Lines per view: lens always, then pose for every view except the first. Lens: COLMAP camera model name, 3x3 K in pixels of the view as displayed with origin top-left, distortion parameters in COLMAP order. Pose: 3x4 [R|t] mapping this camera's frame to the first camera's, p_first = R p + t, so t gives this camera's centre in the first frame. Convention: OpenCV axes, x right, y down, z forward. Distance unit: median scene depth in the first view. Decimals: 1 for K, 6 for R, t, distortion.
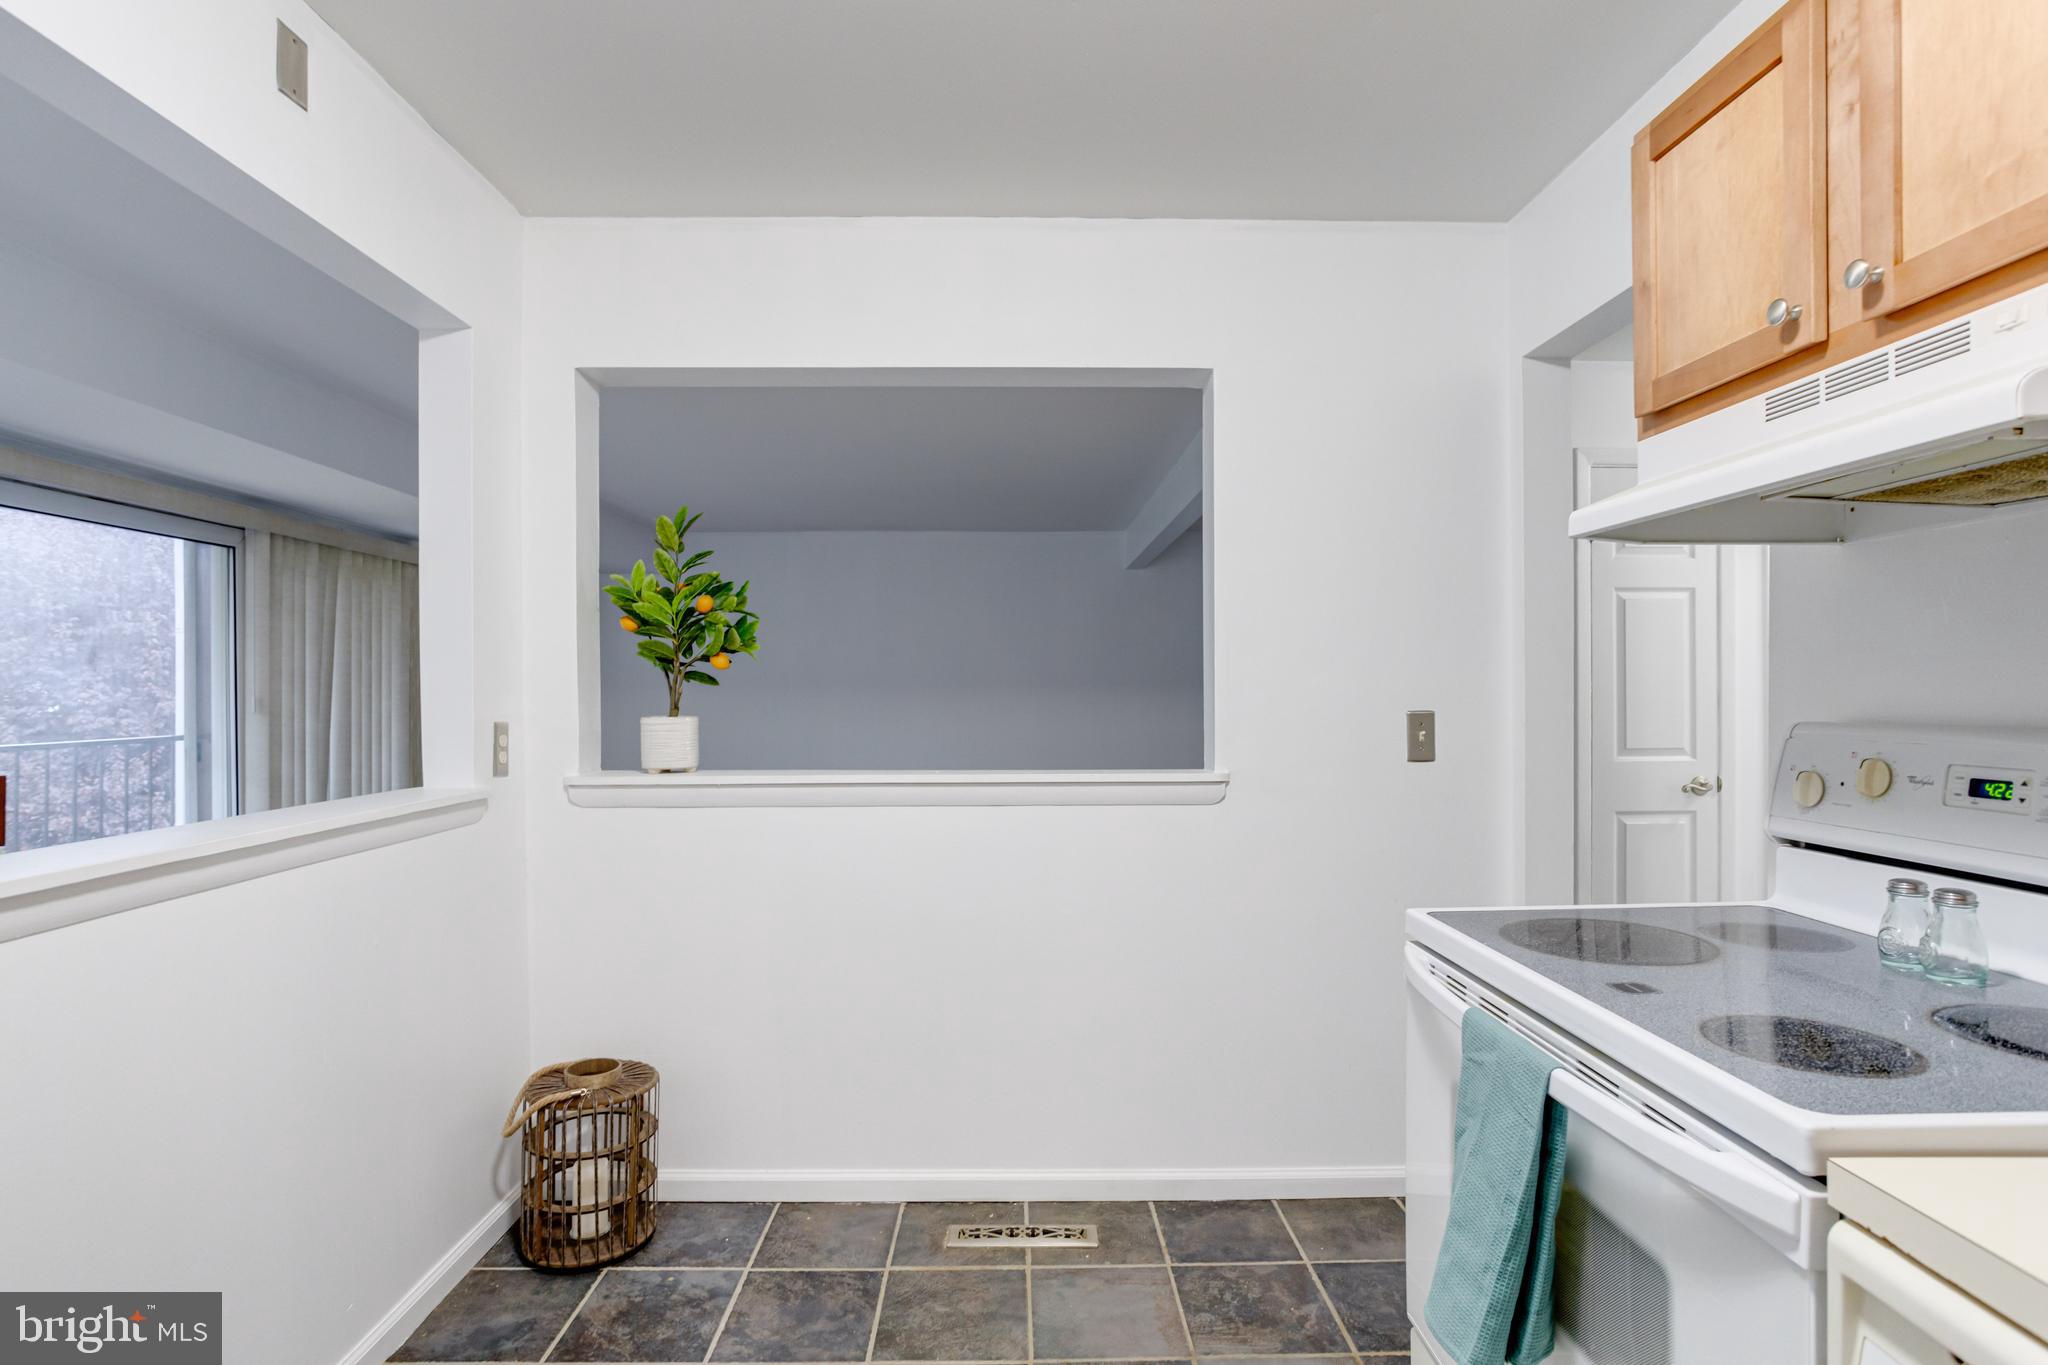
lens RADIAL K [[986.3, 0, 1008.4], [0, 986.3, 688.2], [0, 0, 1]] dist [-0.001336, -0.000073]
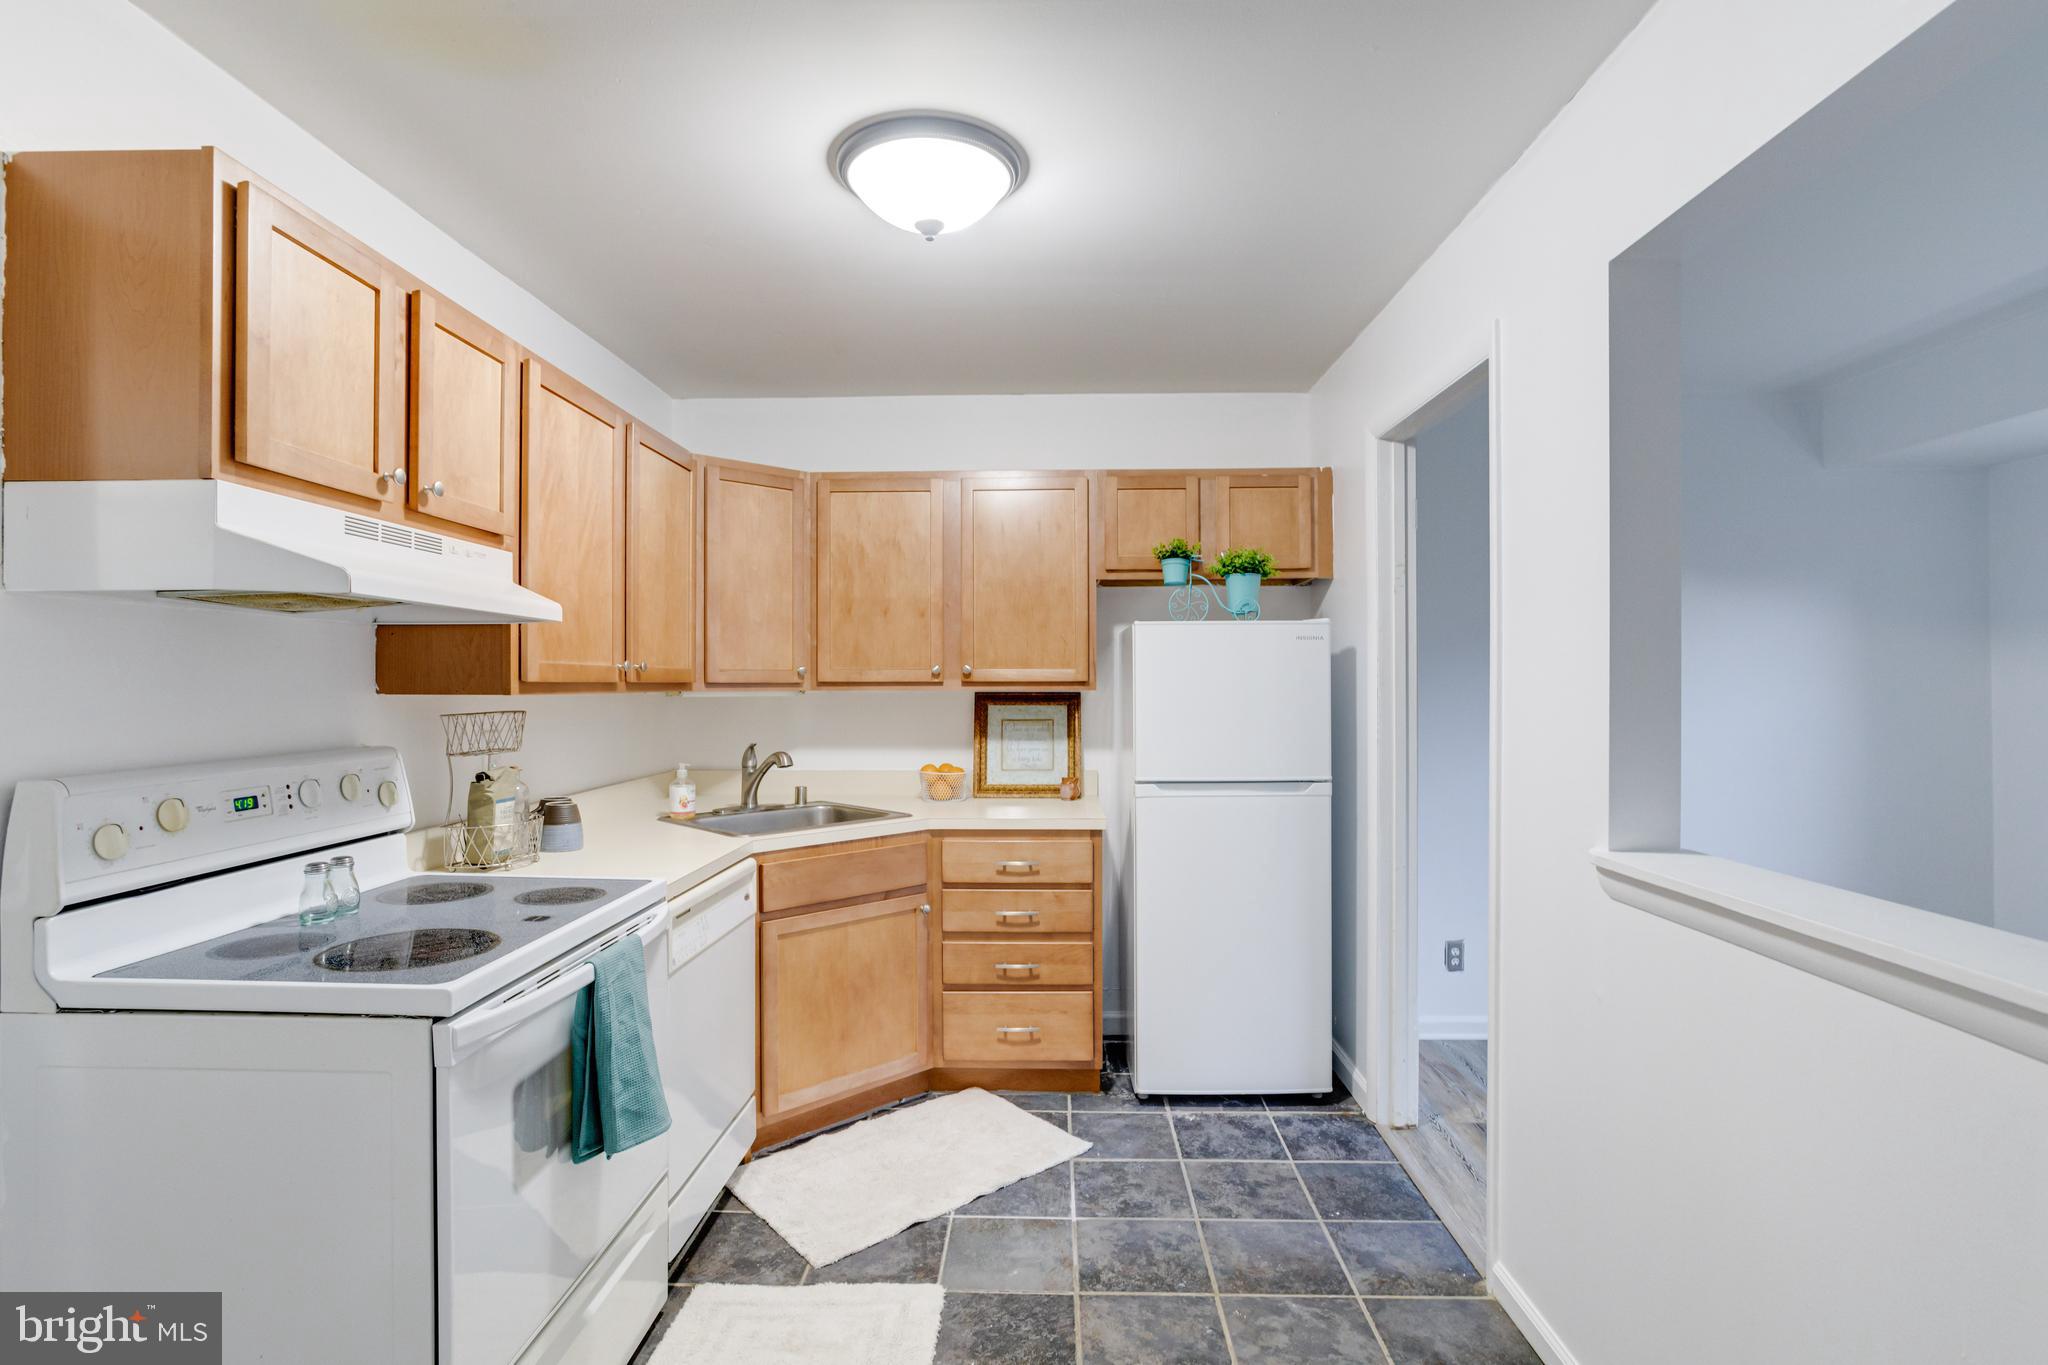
lens RADIAL K [[995.5, 0, 1017.2], [0, 995.5, 684.2], [0, 0, 1]] dist [-0.049531, 0.026381]
pose [[-0.999238, 0.005903, 0.038577, -0.174936], [0.005775, 0.999978, -0.003413, -0.055203], [-0.038596, -0.003187, -0.999250, 2.171198]]
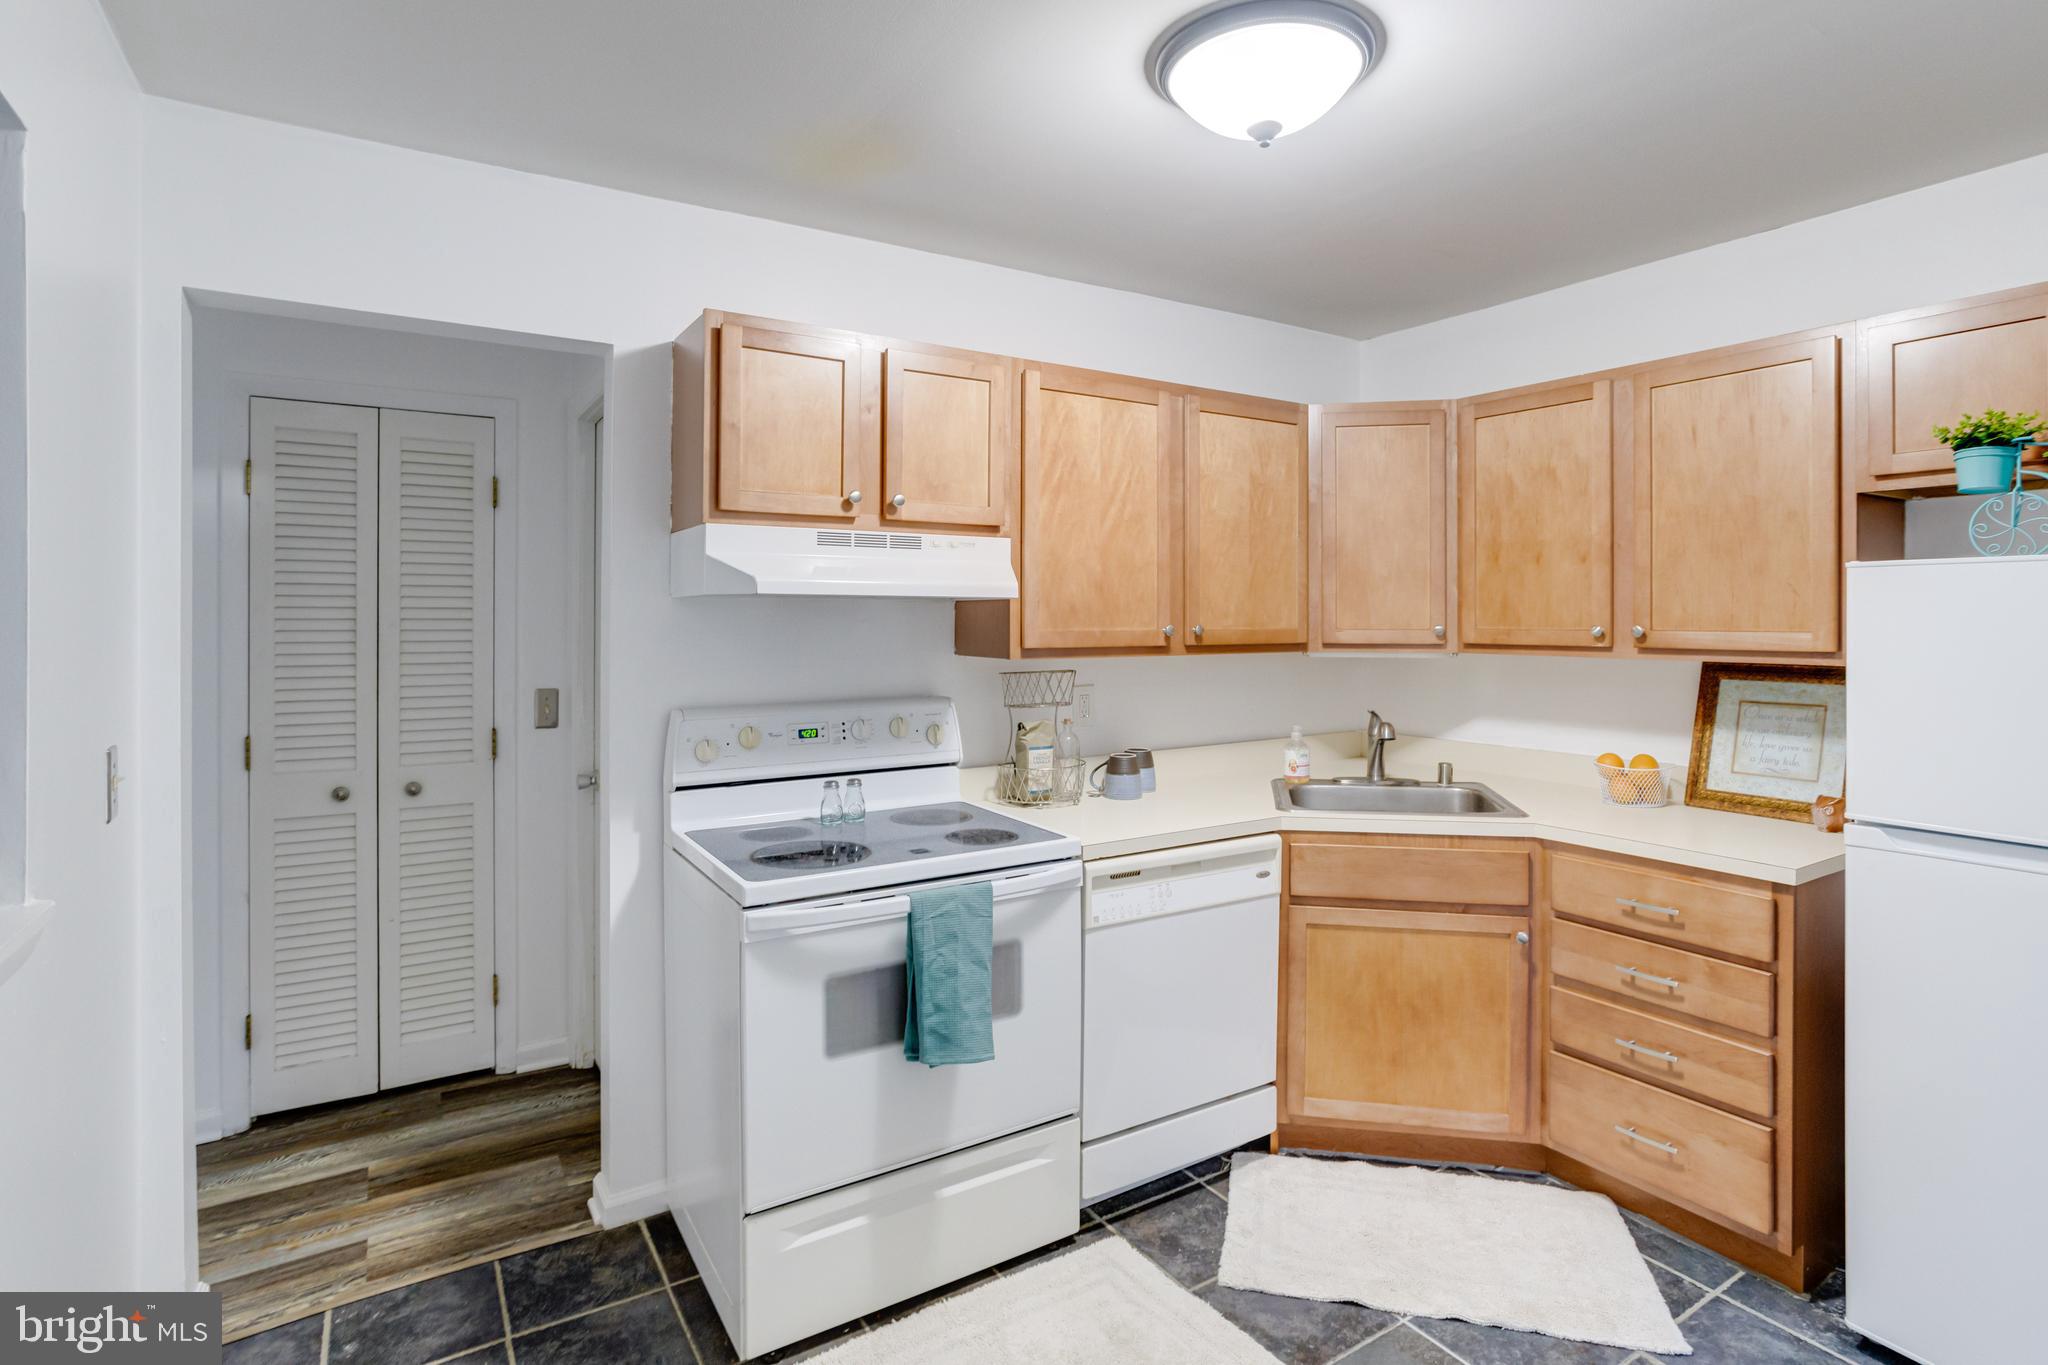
lens RADIAL K [[1022.0, 0, 1032.8], [0, 1022.0, 622.2], [0, 0, 1]] dist [-0.040192, 0.021245]
pose [[-0.535123, 0.000192, 0.844774, -0.989464], [-0.001109, 0.999999, -0.000930, -0.119855], [-0.844773, -0.001434, -0.535123, 1.595313]]
